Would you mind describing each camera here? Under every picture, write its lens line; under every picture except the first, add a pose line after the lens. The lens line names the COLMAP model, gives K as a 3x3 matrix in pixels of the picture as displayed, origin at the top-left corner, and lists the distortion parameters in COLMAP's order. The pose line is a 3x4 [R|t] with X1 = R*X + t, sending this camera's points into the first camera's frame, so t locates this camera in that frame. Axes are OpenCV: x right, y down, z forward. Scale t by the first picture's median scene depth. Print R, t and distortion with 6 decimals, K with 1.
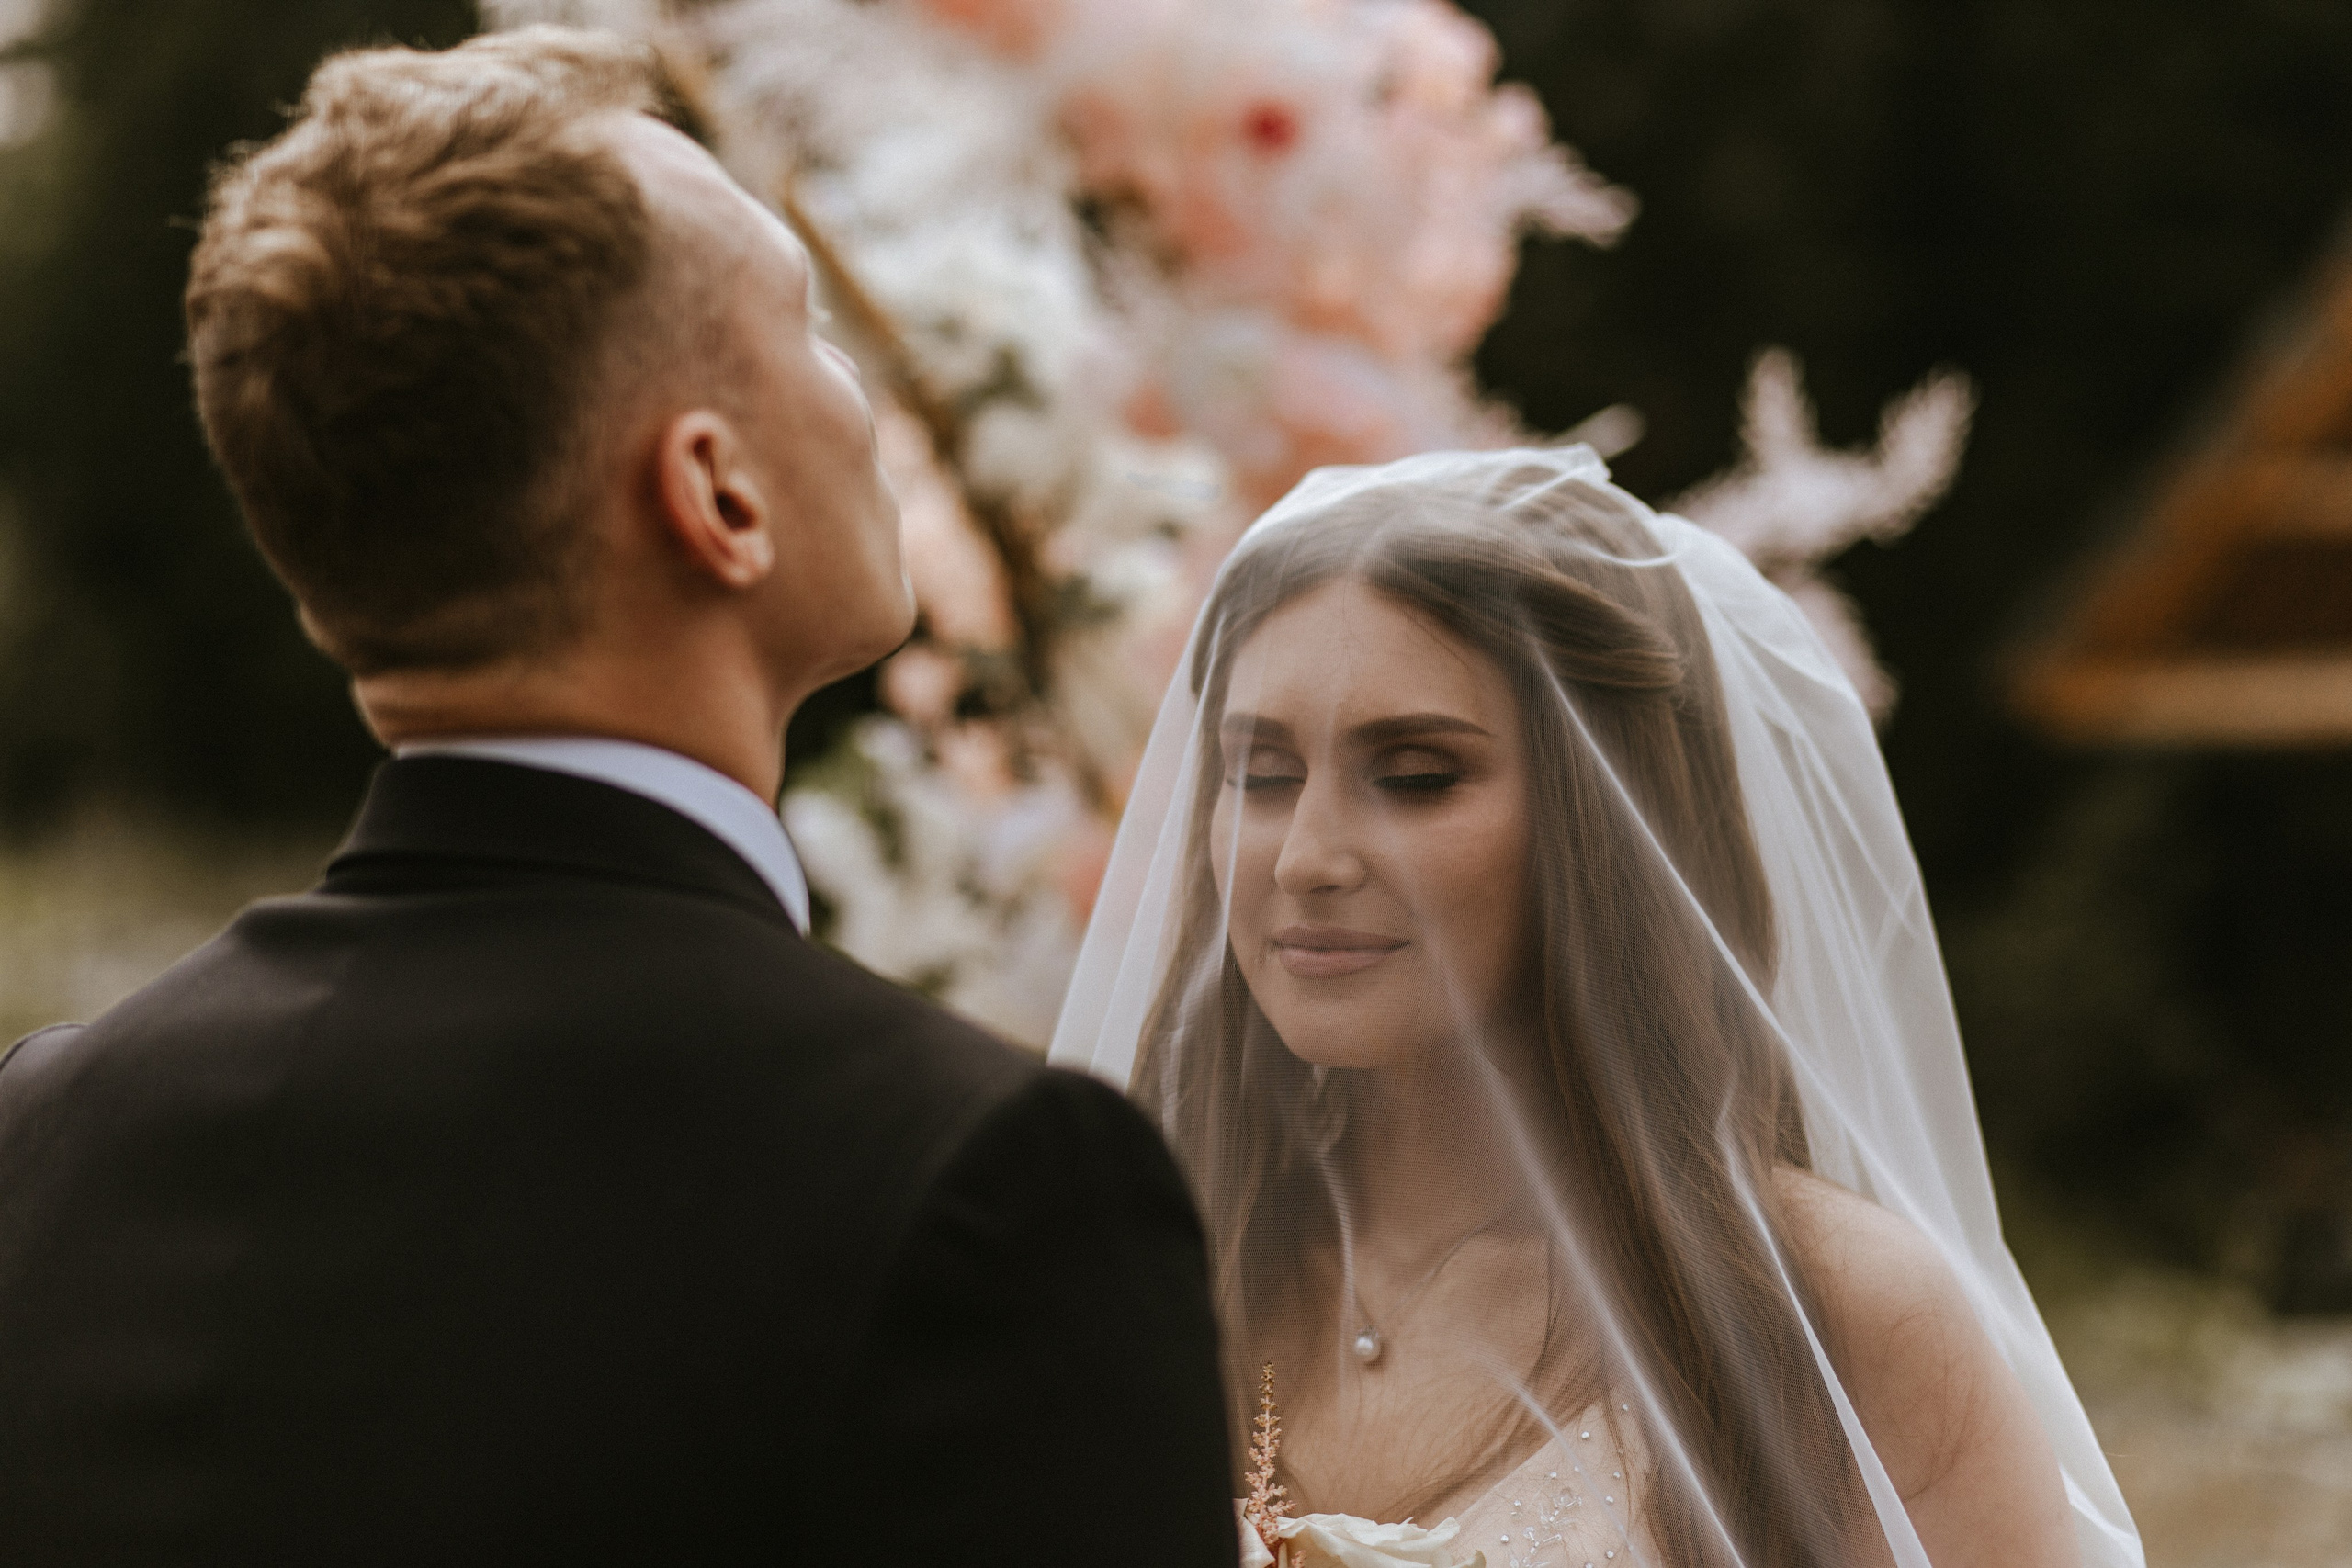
lens RADIAL K [[5682.3, 0, 1176.0], [0, 5682.3, 784.0], [0, 0, 1]] dist [-0.053360, -1.070221]
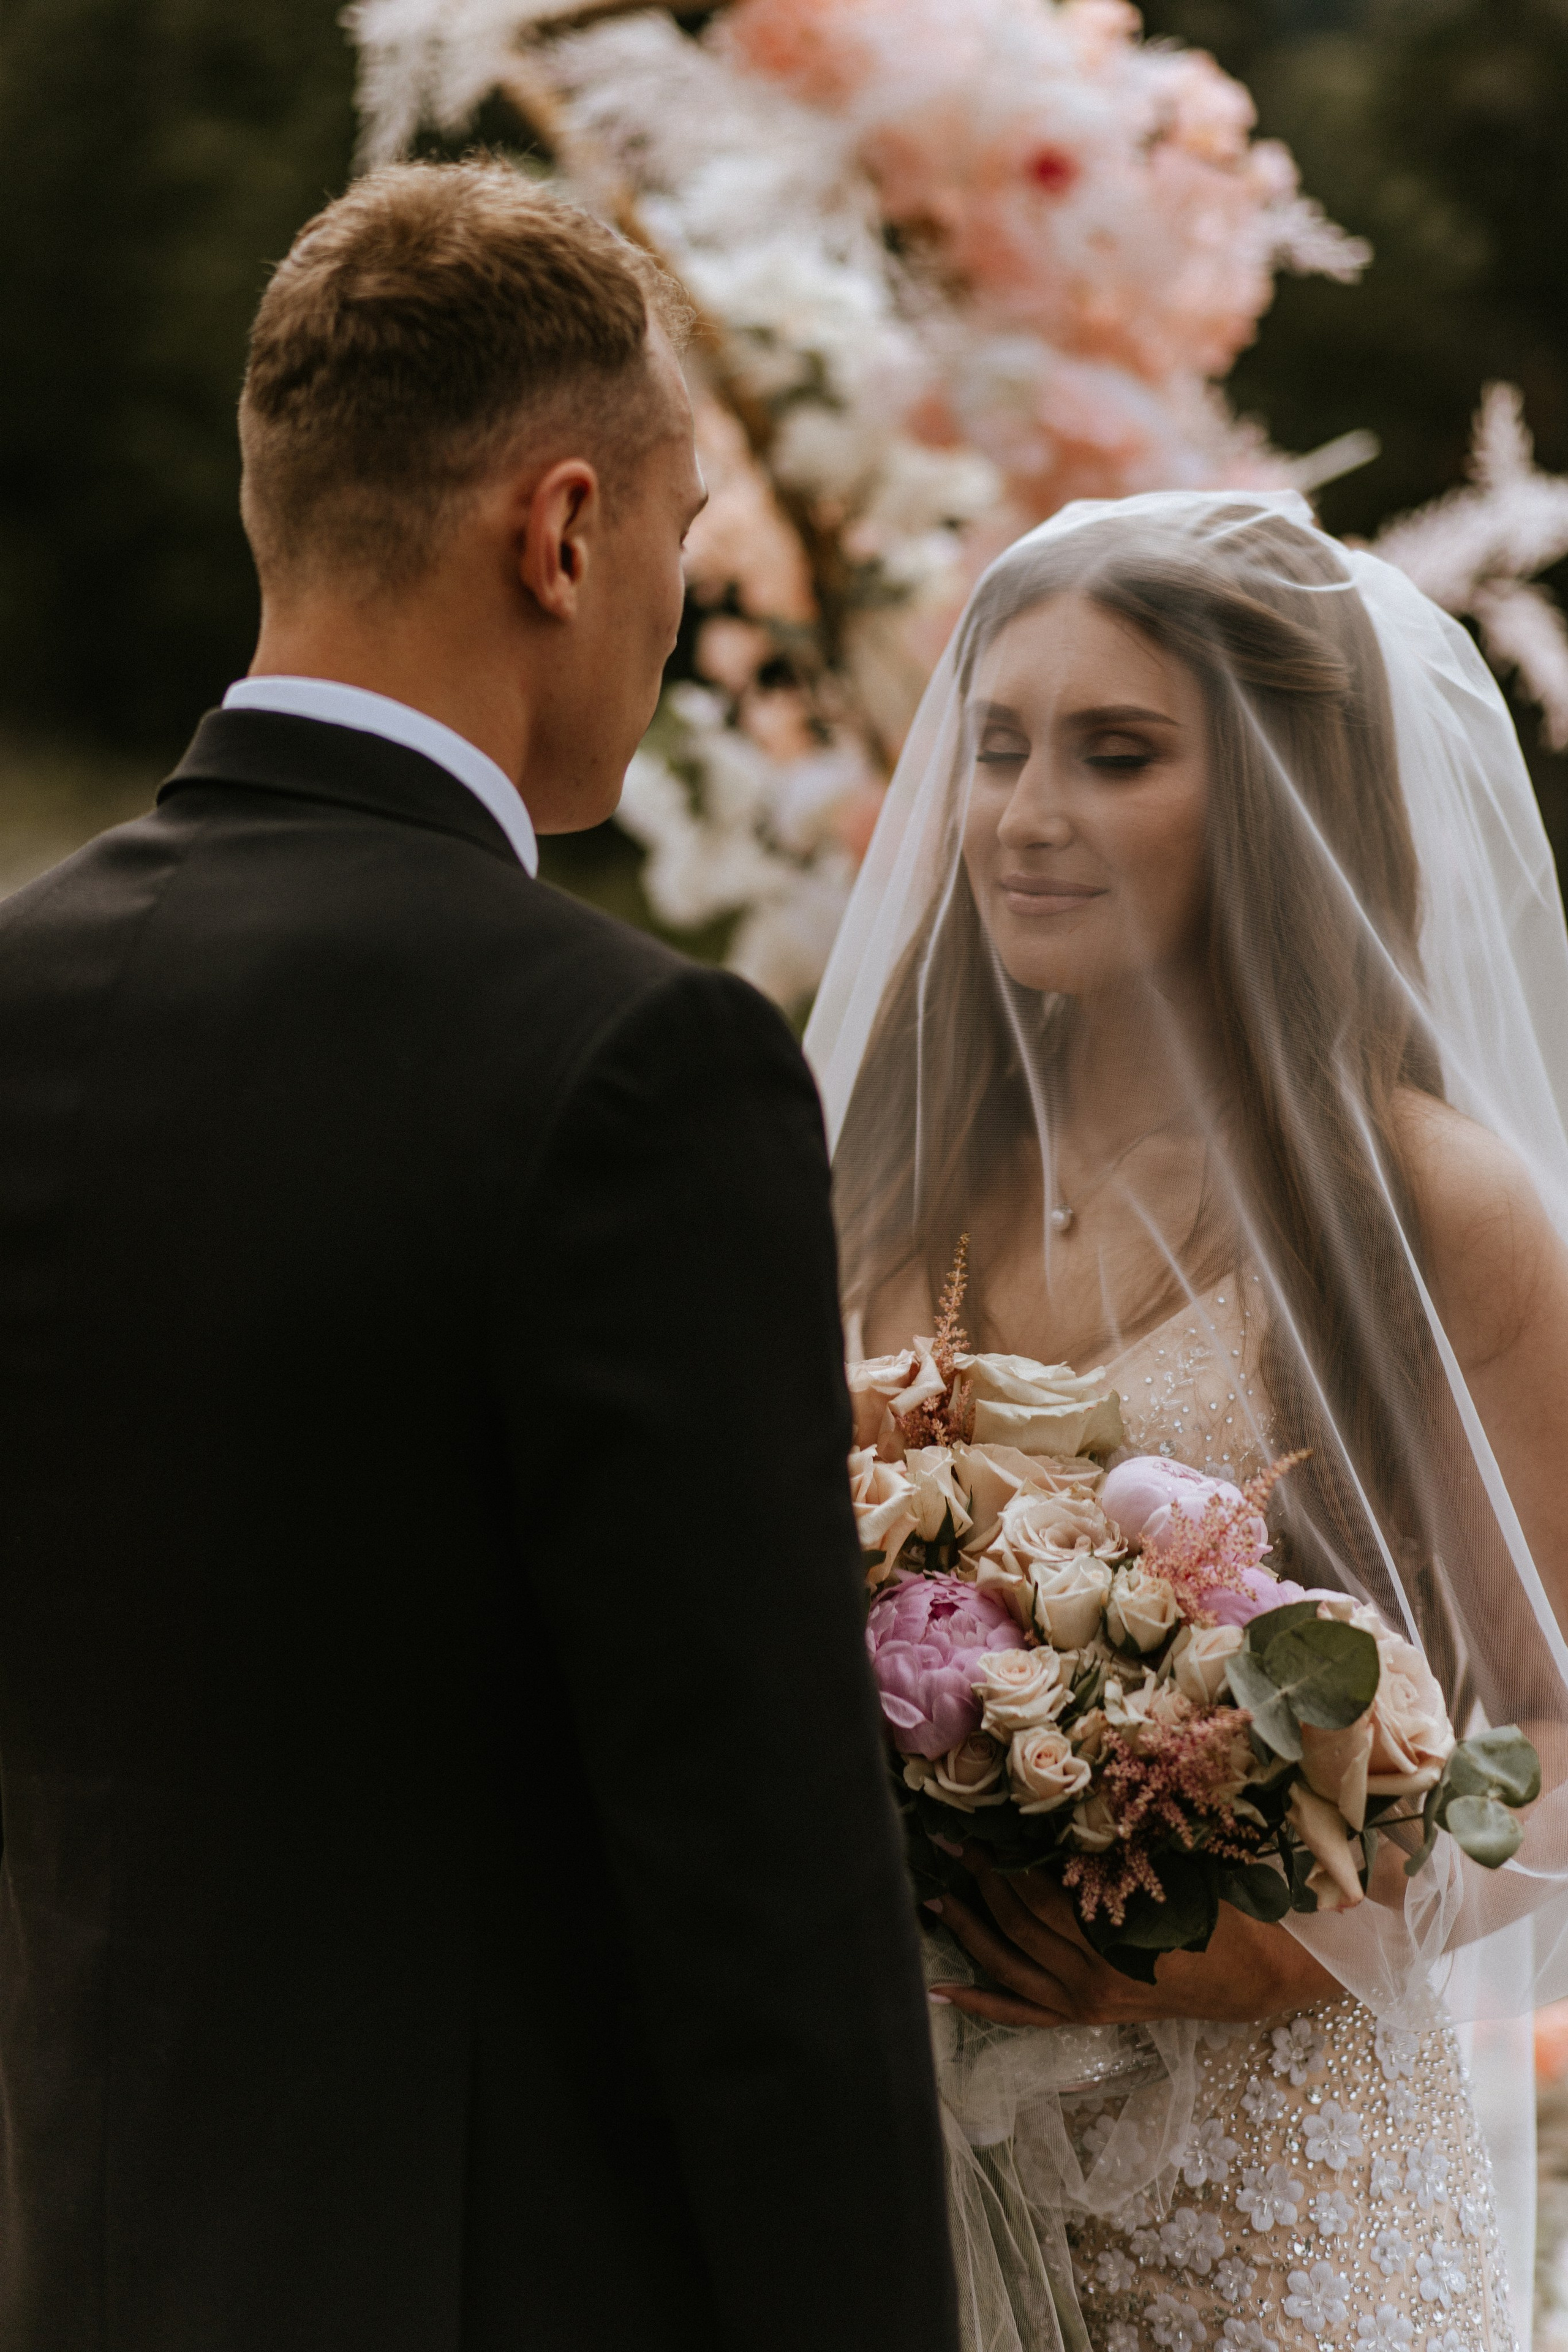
lens RADIAL K [[5682.9, 0, 689.8], [0, 5682.9, 1175.0], [0, 0, 1]] dist [-0.053360, -1.070221]
pose [[0.997929, 0.038714, -0.051364, 0.010224], [-0.034643, 0.996358, 0.077909, -0.002281], [0.054193, -0.075968, 0.995636, -0.142194]]
